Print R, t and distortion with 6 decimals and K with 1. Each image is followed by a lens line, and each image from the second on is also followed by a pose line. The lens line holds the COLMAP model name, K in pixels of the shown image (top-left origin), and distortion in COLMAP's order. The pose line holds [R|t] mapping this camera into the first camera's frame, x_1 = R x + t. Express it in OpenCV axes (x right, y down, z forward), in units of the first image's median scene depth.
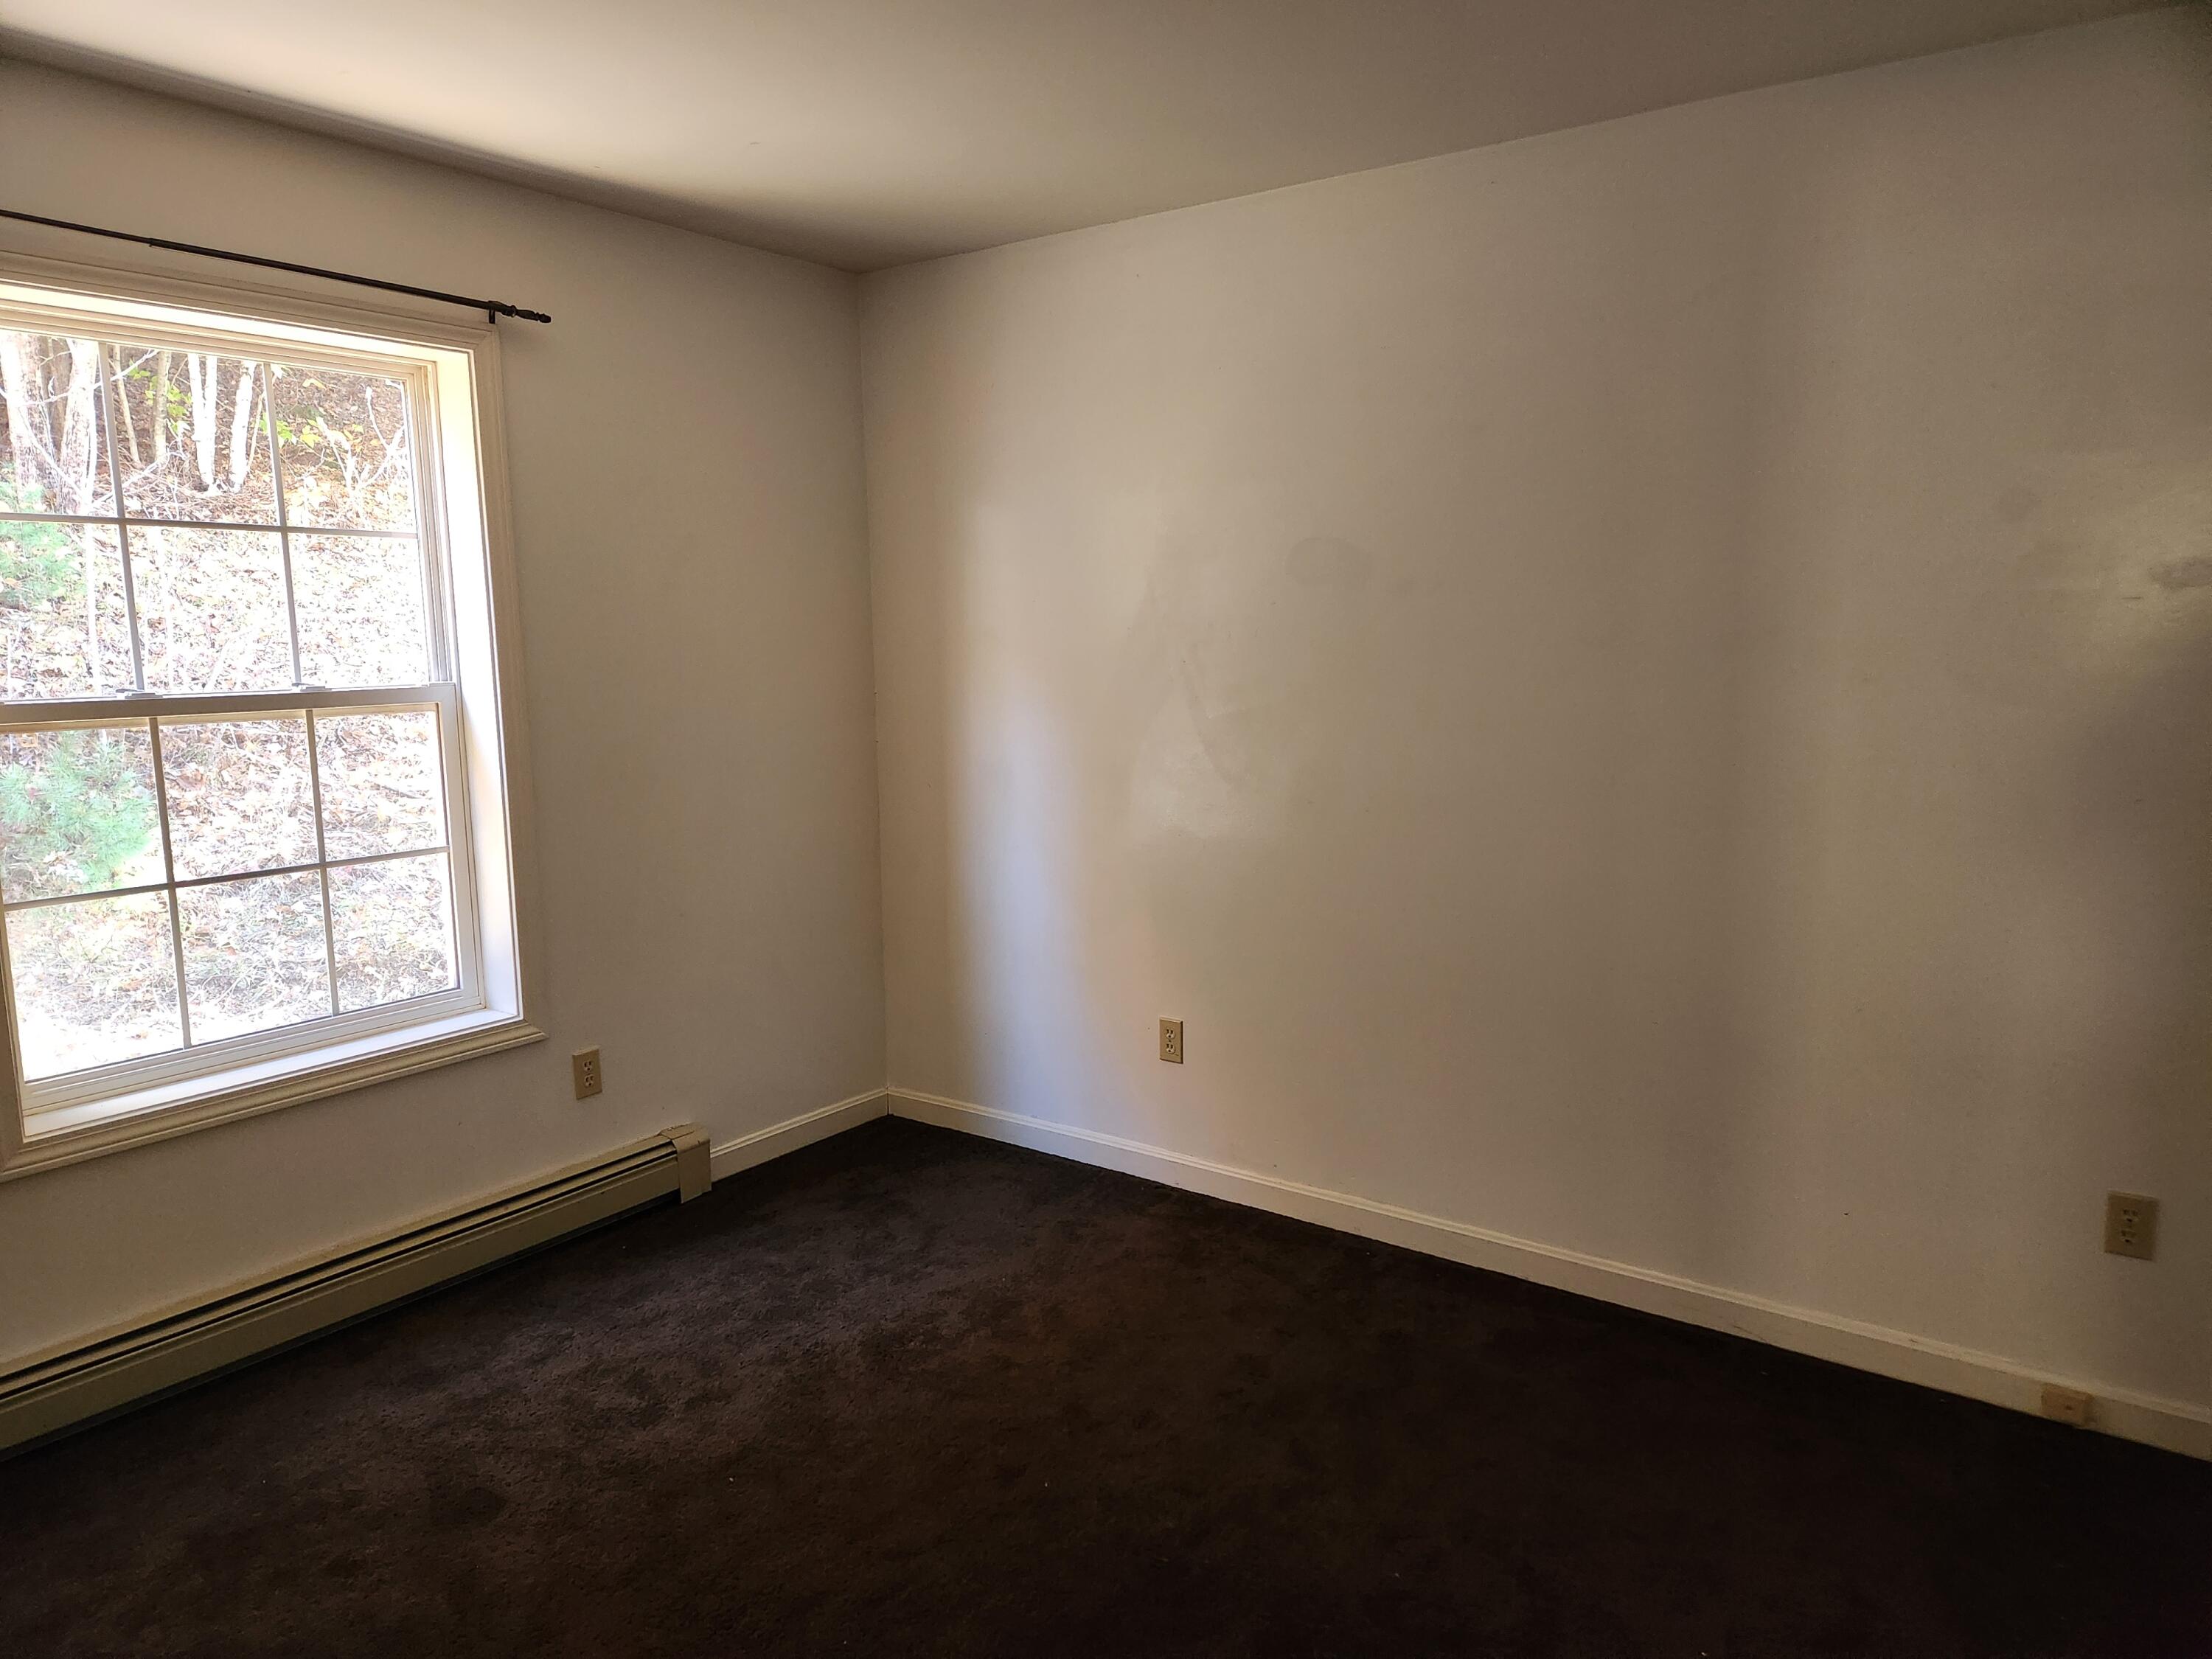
lens RADIAL K [[1473.6, 0, 1162.1], [0, 1473.6, 841.8], [0, 0, 1]] dist [0.069106, -0.038756]
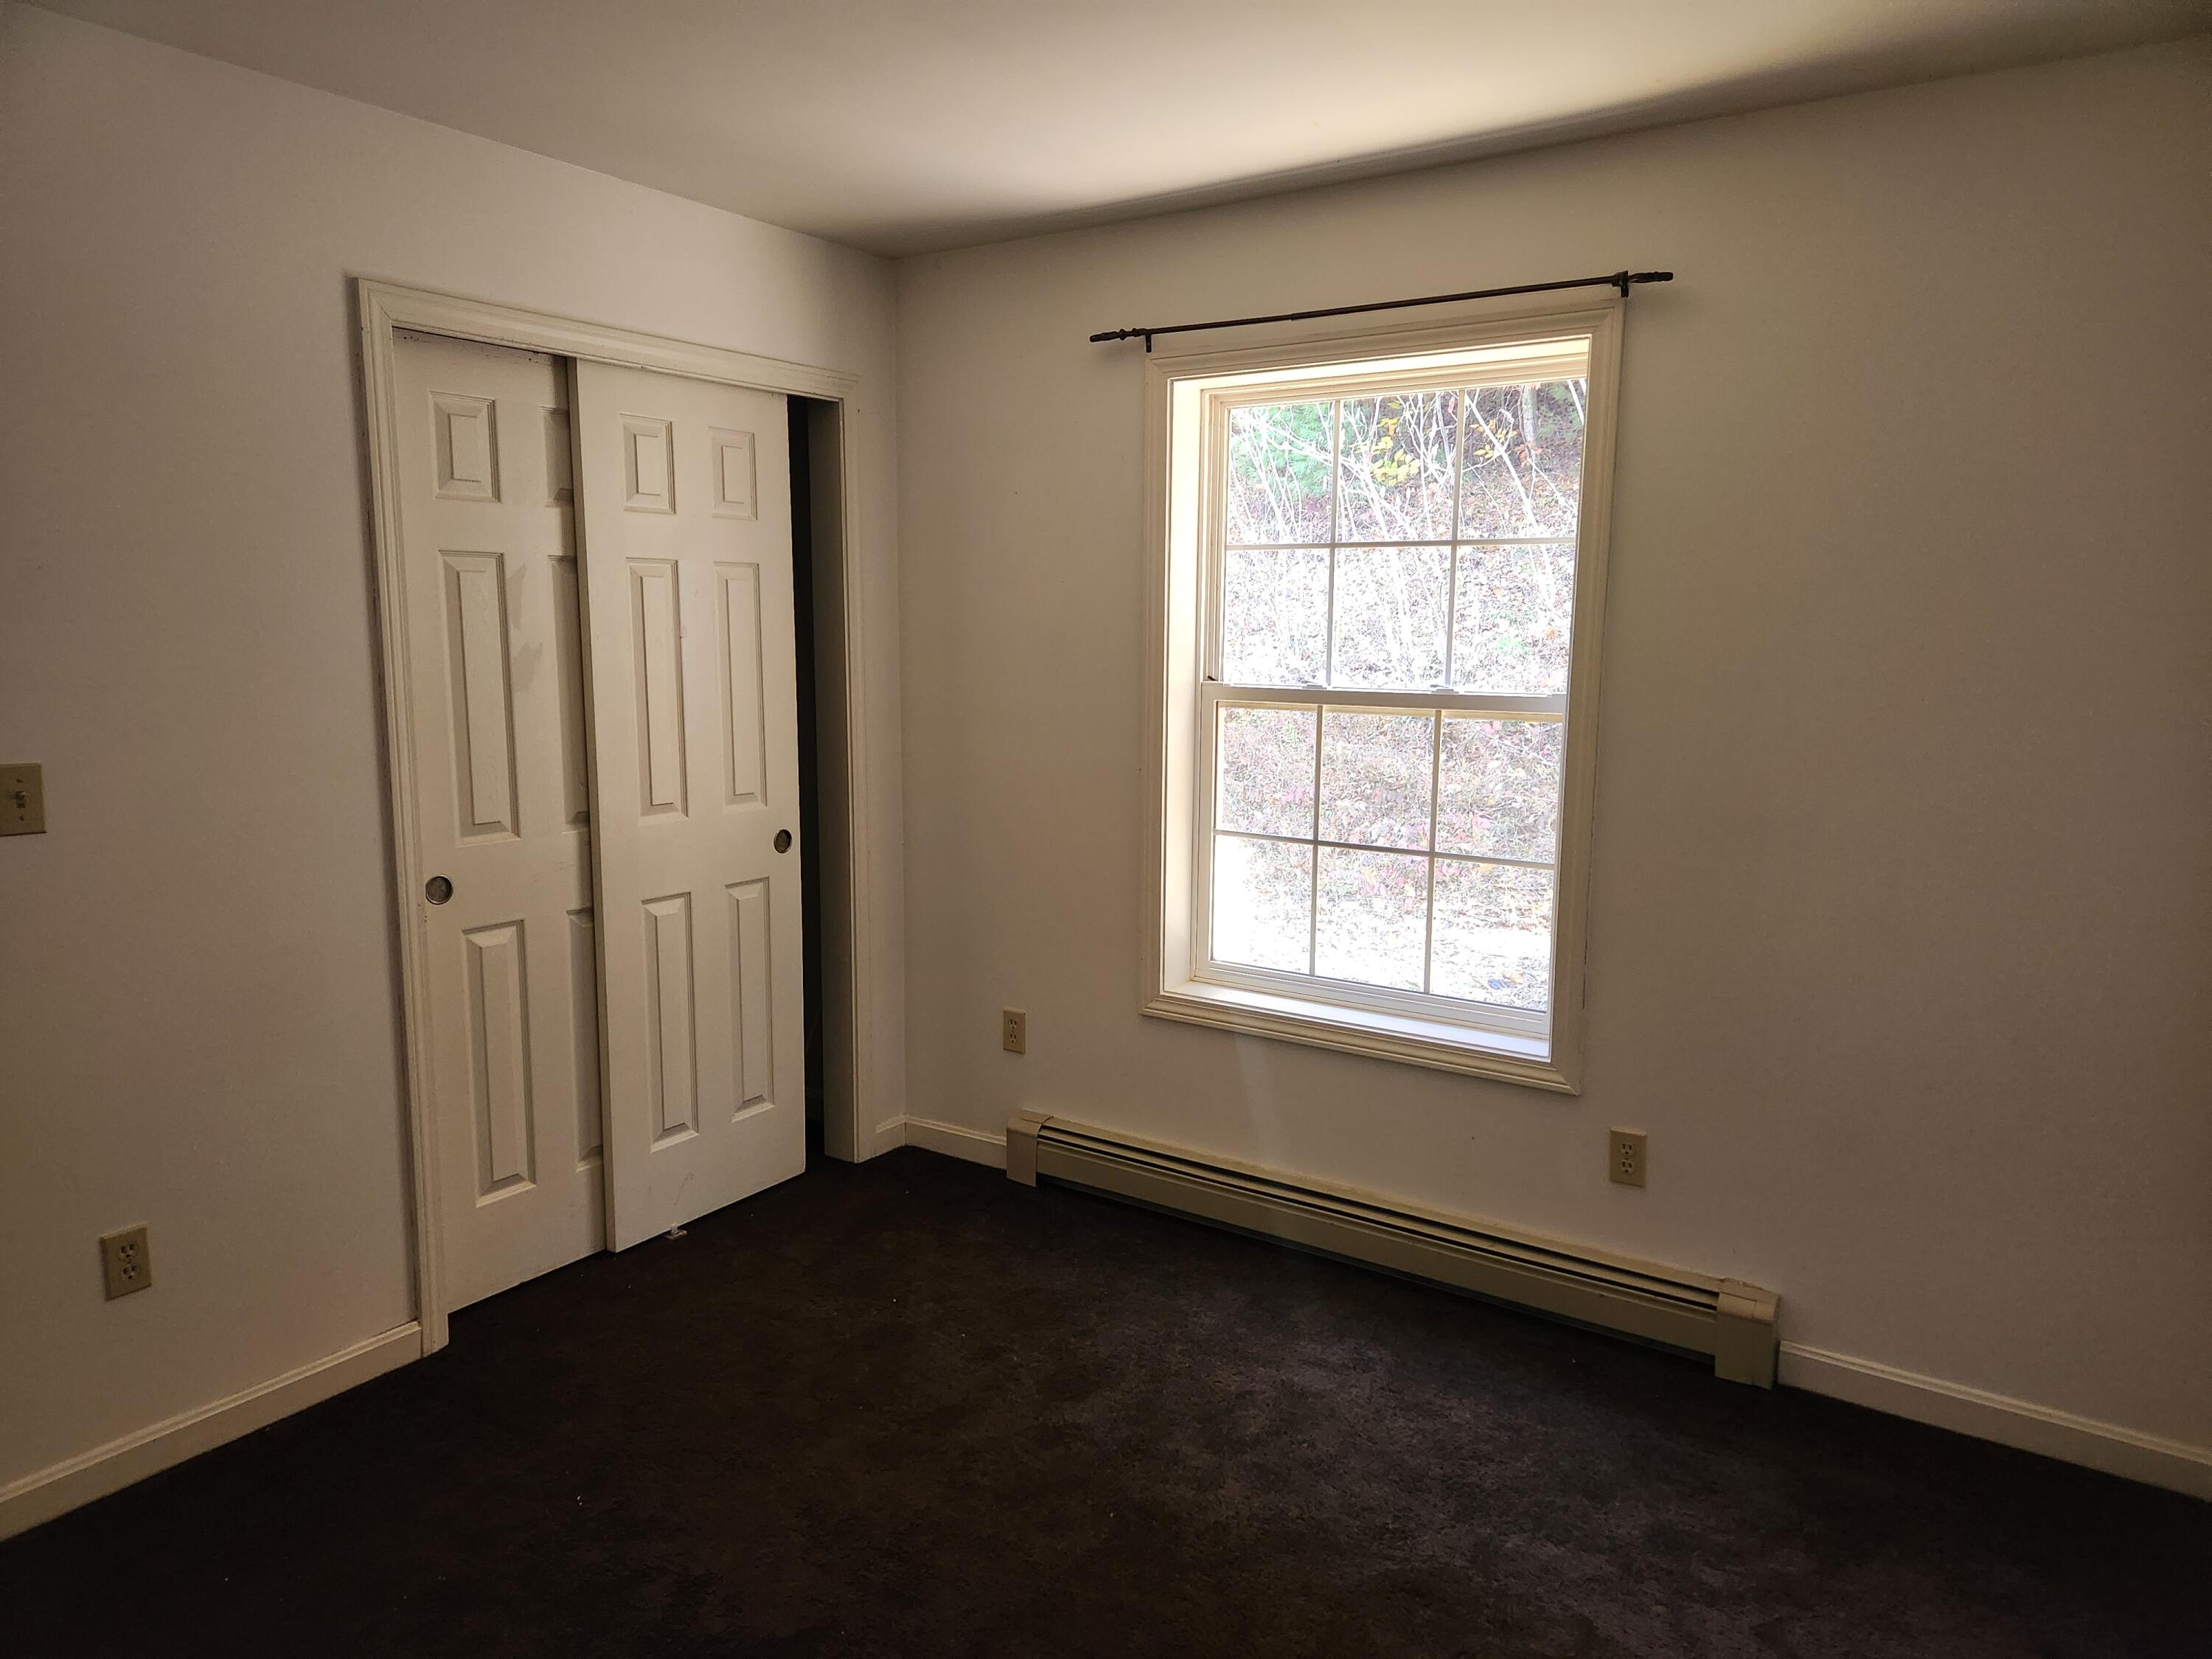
lens RADIAL K [[1473.6, 0, 1093.7], [0, 1473.6, 832.2], [0, 0, 1]] dist [0.069106, -0.038756]
pose [[0.018609, 0.147821, -0.988839, 0.470809], [-0.167324, 0.975523, 0.142682, -0.107748], [0.985726, 0.162801, 0.042888, 0.693093]]
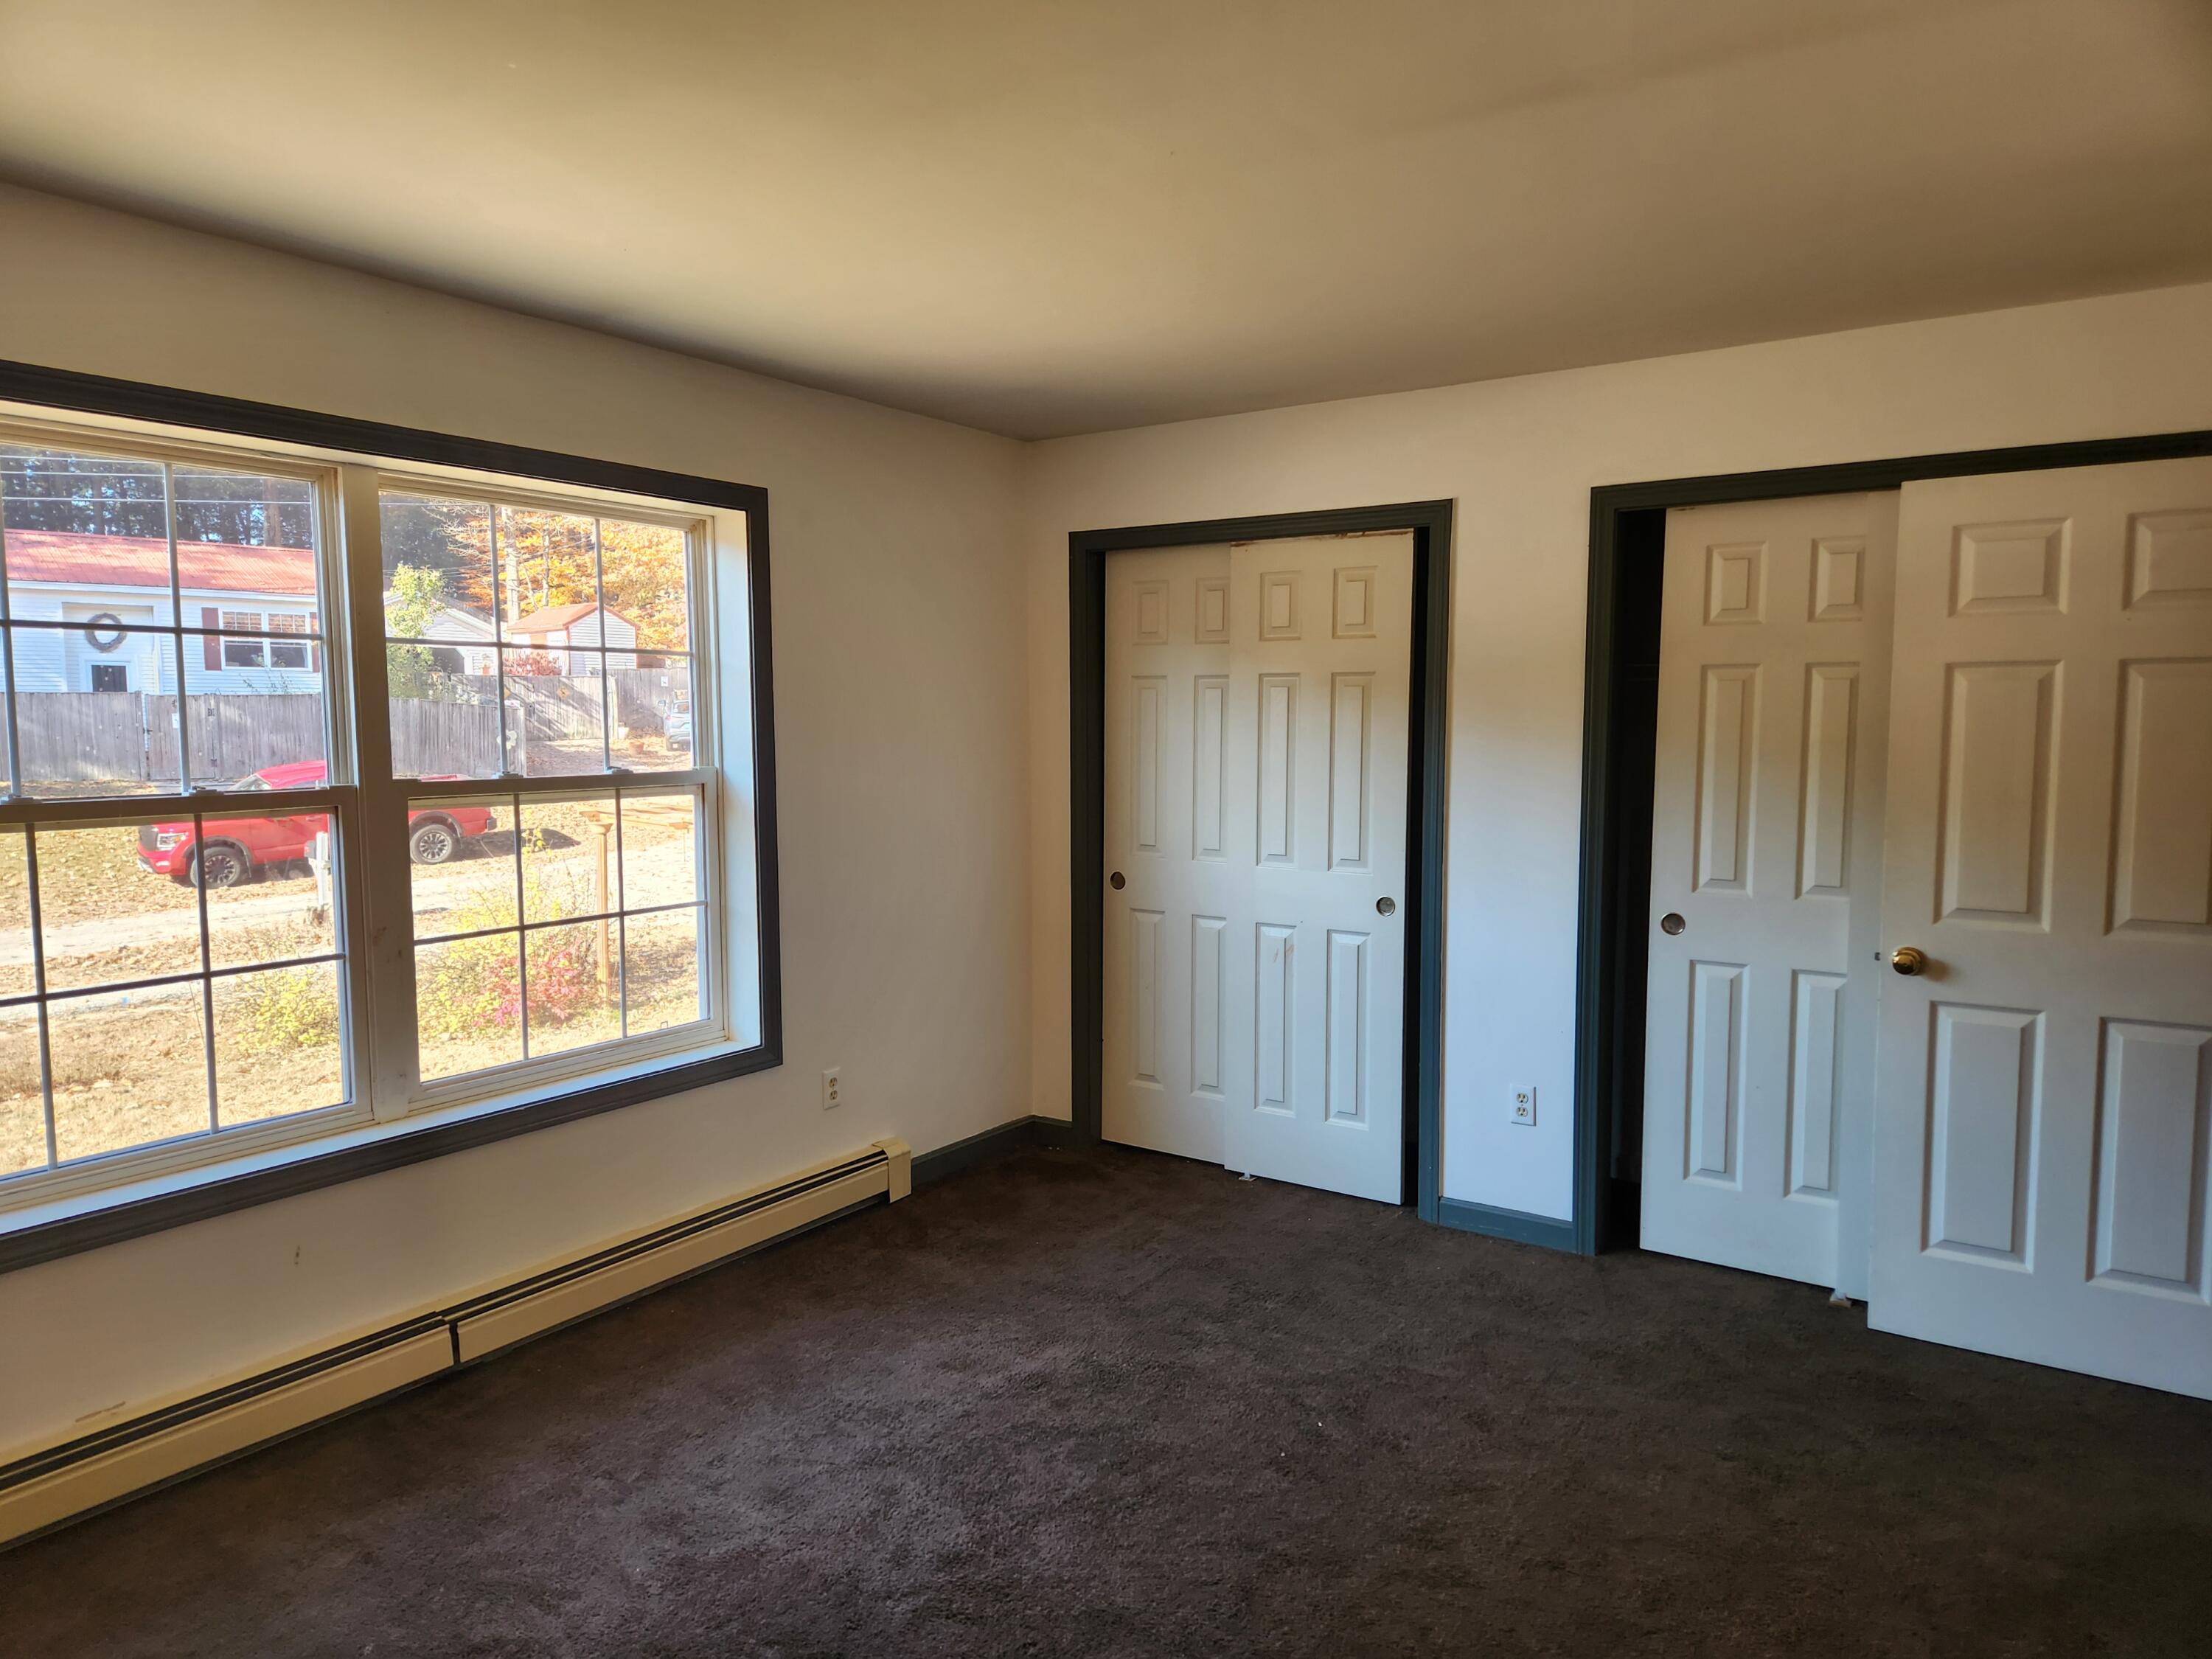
lens RADIAL K [[1473.6, 0, 1110.7], [0, 1473.6, 827.8], [0, 0, 1]] dist [0.069106, -0.038756]
pose [[0.999988, -0.002293, 0.004418, -0.175256], [0.002621, 0.997129, -0.075673, 0.039289], [-0.004232, 0.075684, 0.997123, -0.239130]]
